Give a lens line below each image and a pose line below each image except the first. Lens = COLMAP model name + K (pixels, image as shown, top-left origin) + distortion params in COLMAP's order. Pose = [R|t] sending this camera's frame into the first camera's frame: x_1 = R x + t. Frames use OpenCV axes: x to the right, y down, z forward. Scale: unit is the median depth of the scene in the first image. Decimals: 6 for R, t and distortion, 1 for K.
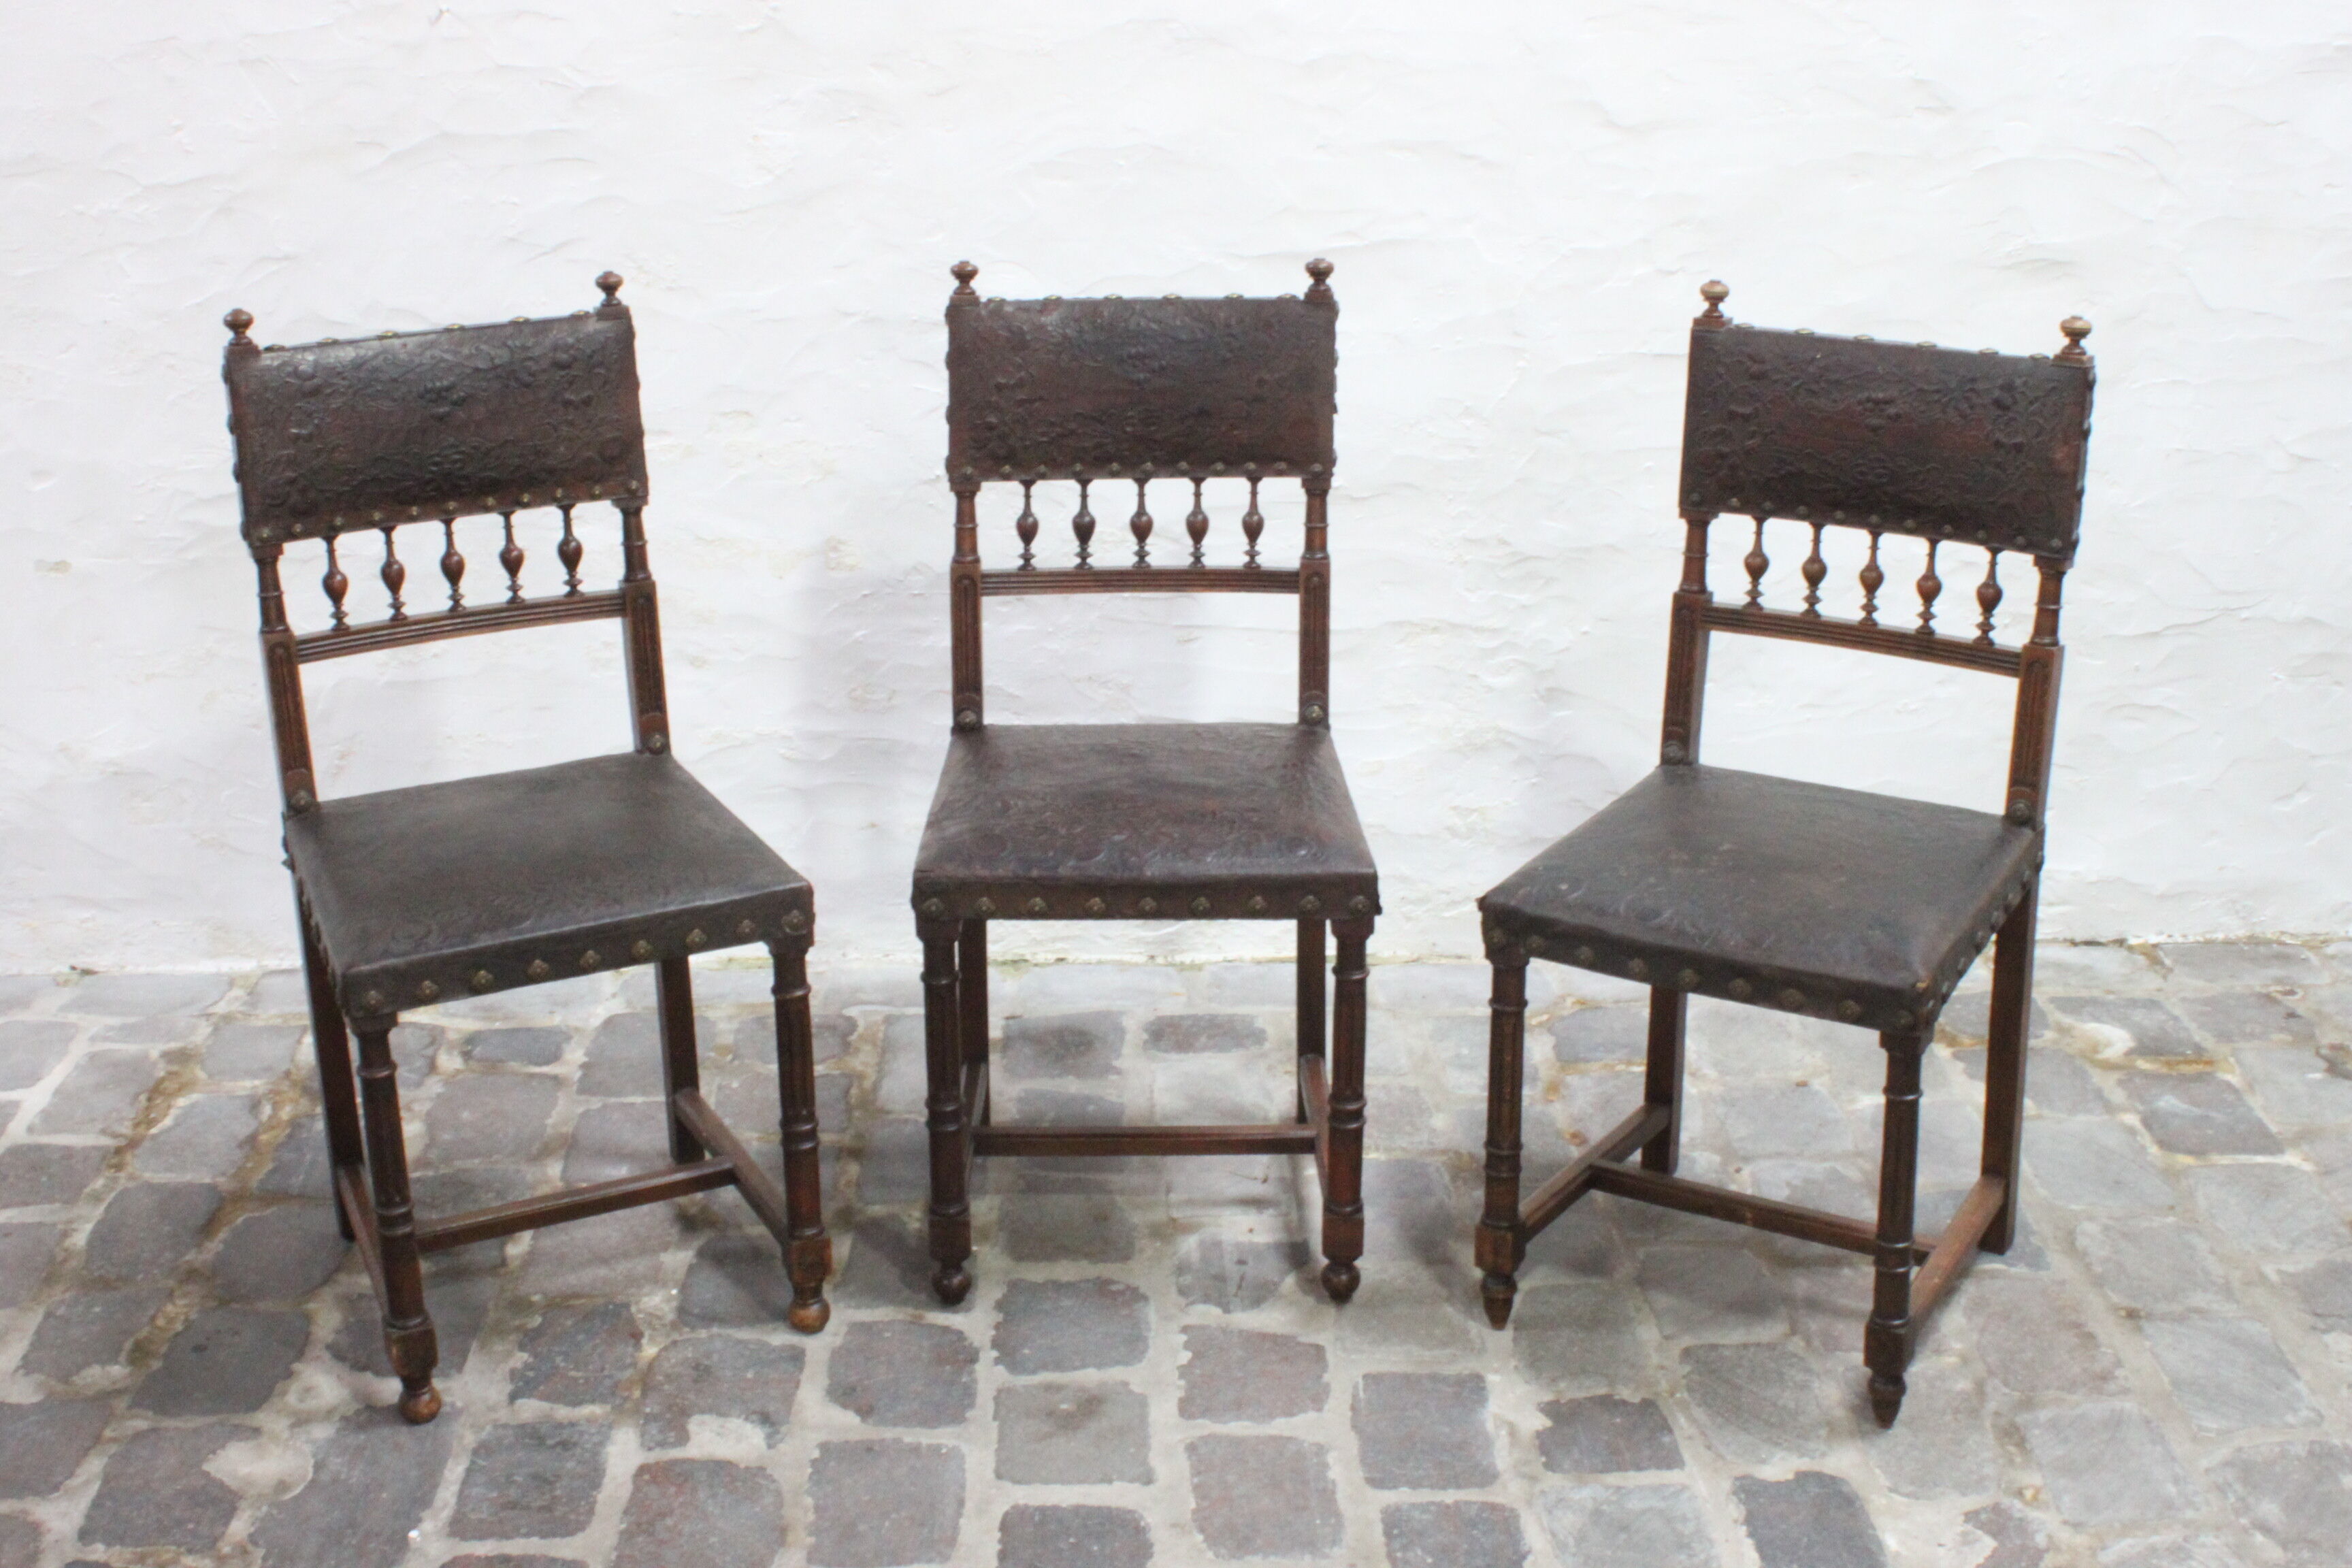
lens RADIAL K [[3023.1, 0, 1253.2], [0, 3023.1, 785.1], [0, 0, 1]] dist [-0.145901, 0.033897]
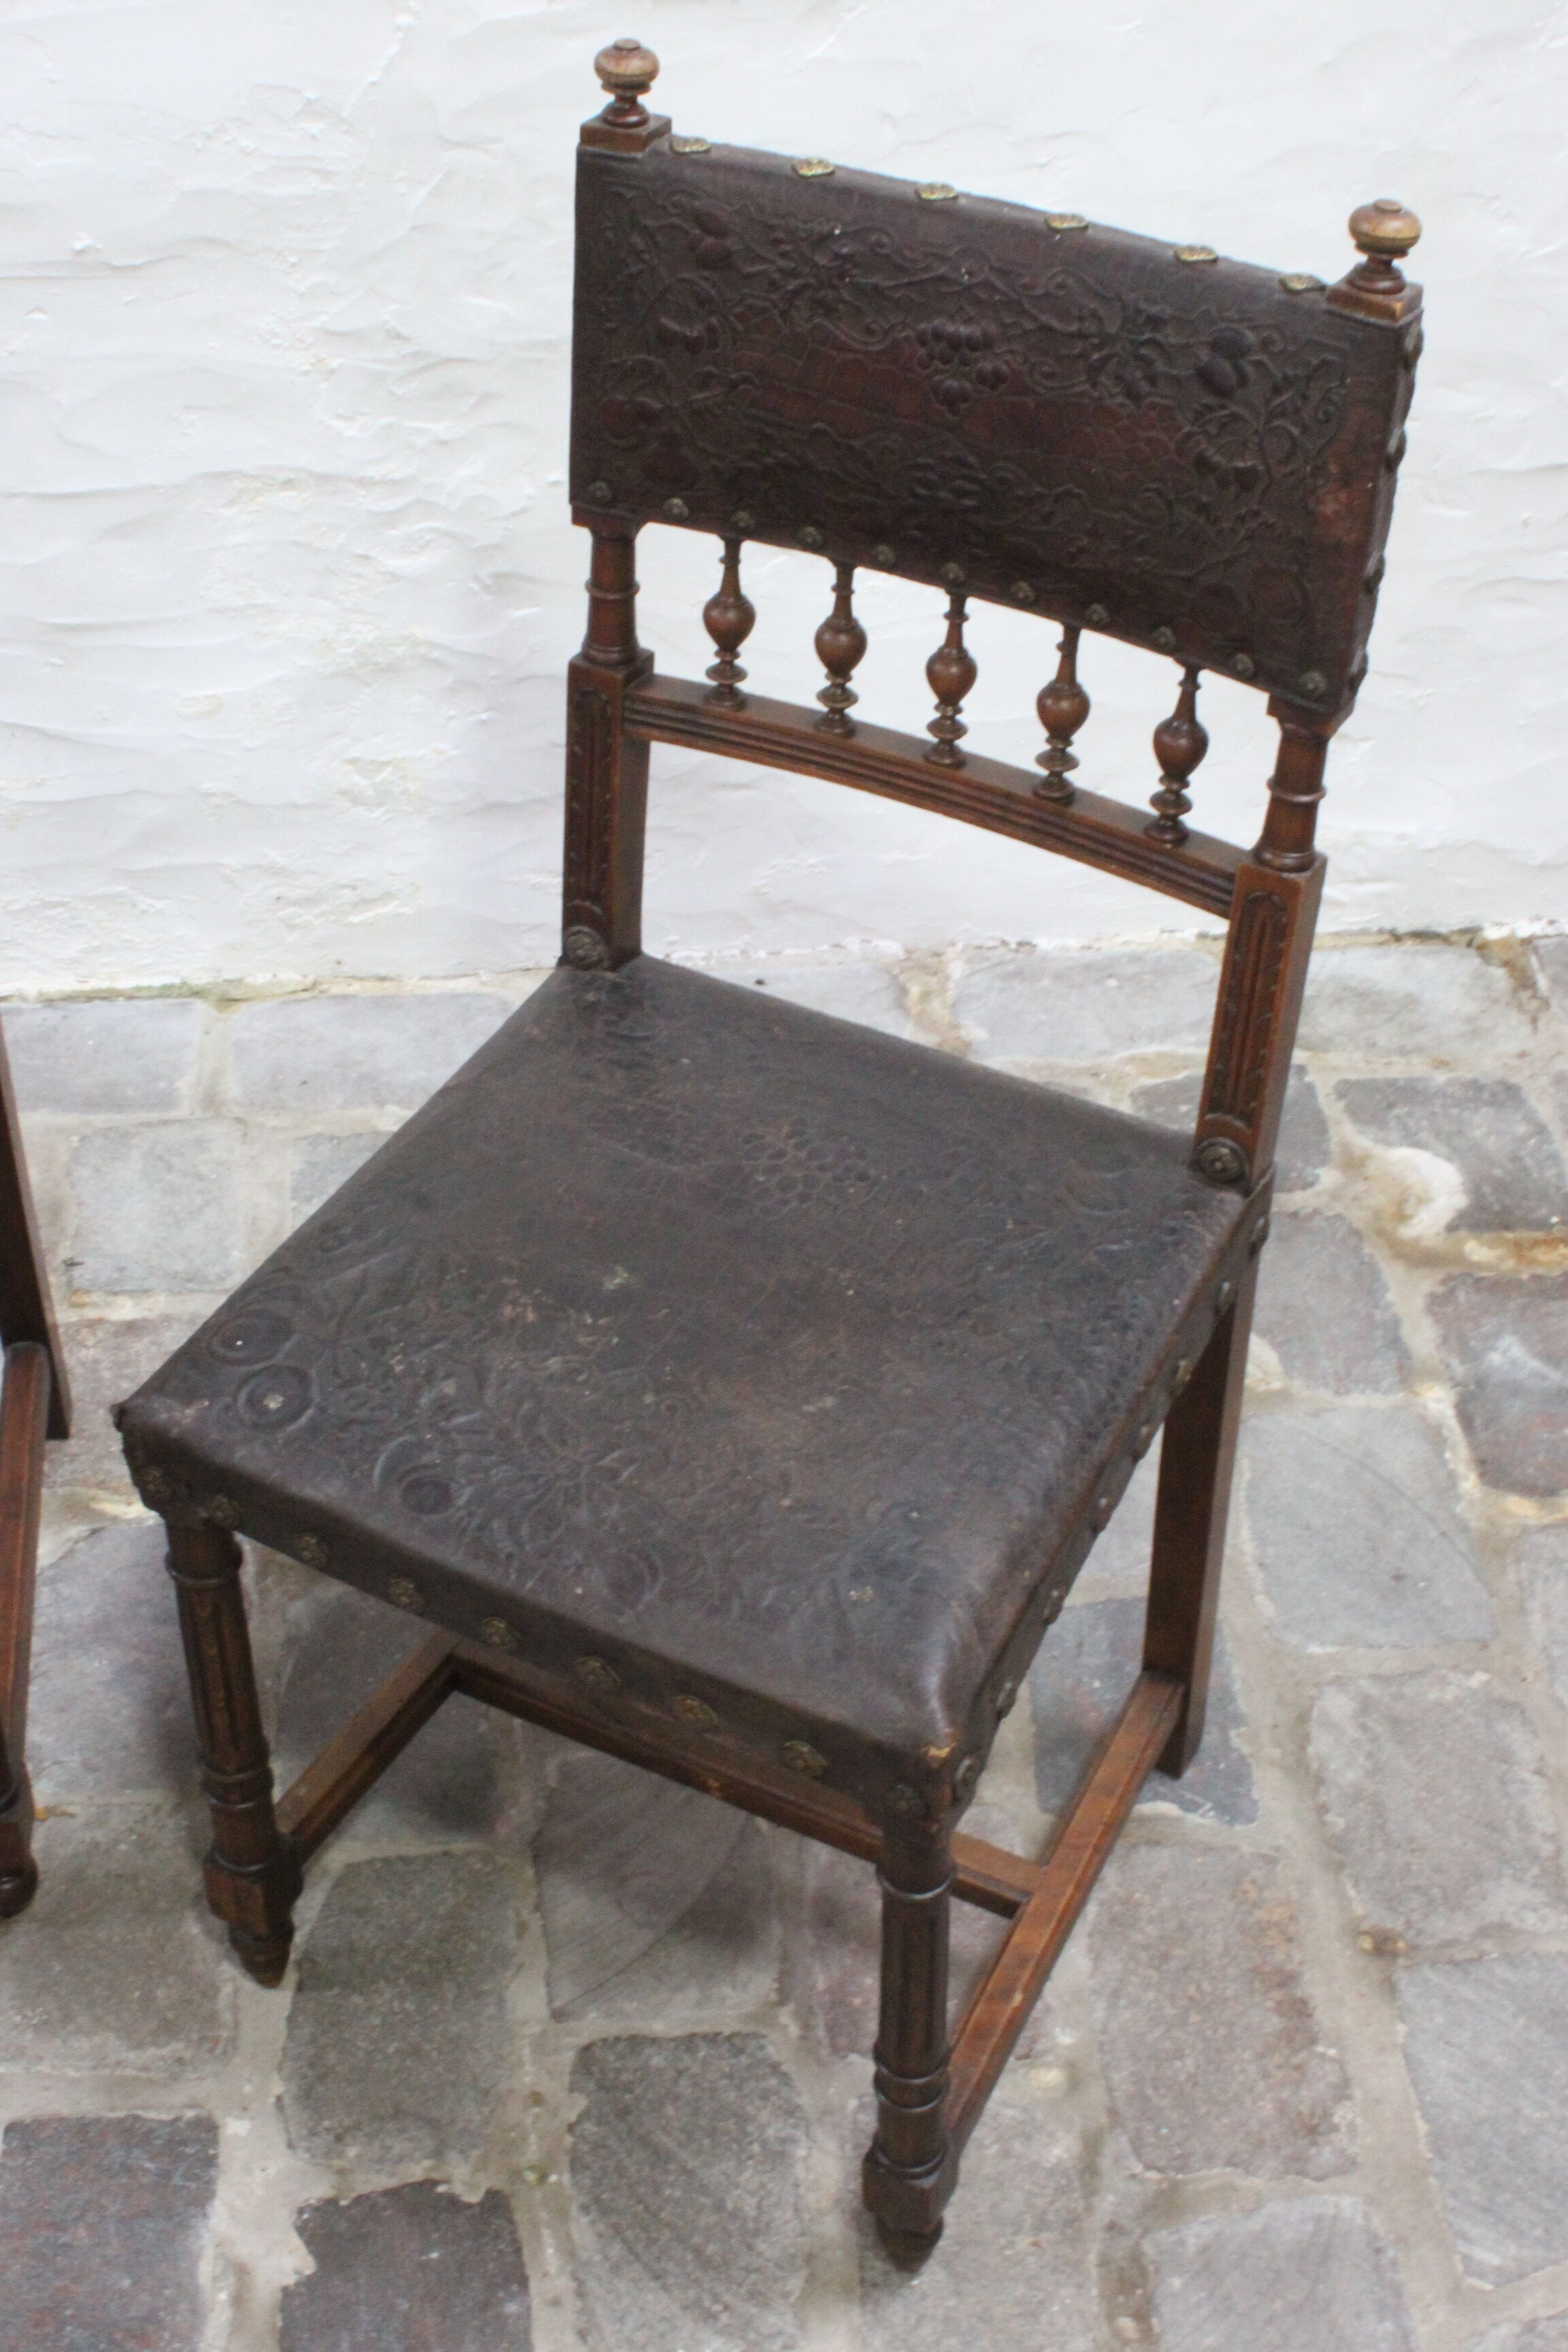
lens RADIAL K [[3250.1, 0, 784.0], [0, 3250.1, 1176.0], [0, 0, 1]] dist [-0.149238, 0.071823]
pose [[0.998840, -0.014548, 0.045905, 0.153298], [-0.002846, 0.933771, 0.357860, -0.181466], [-0.048071, -0.357576, 0.932646, 0.479284]]
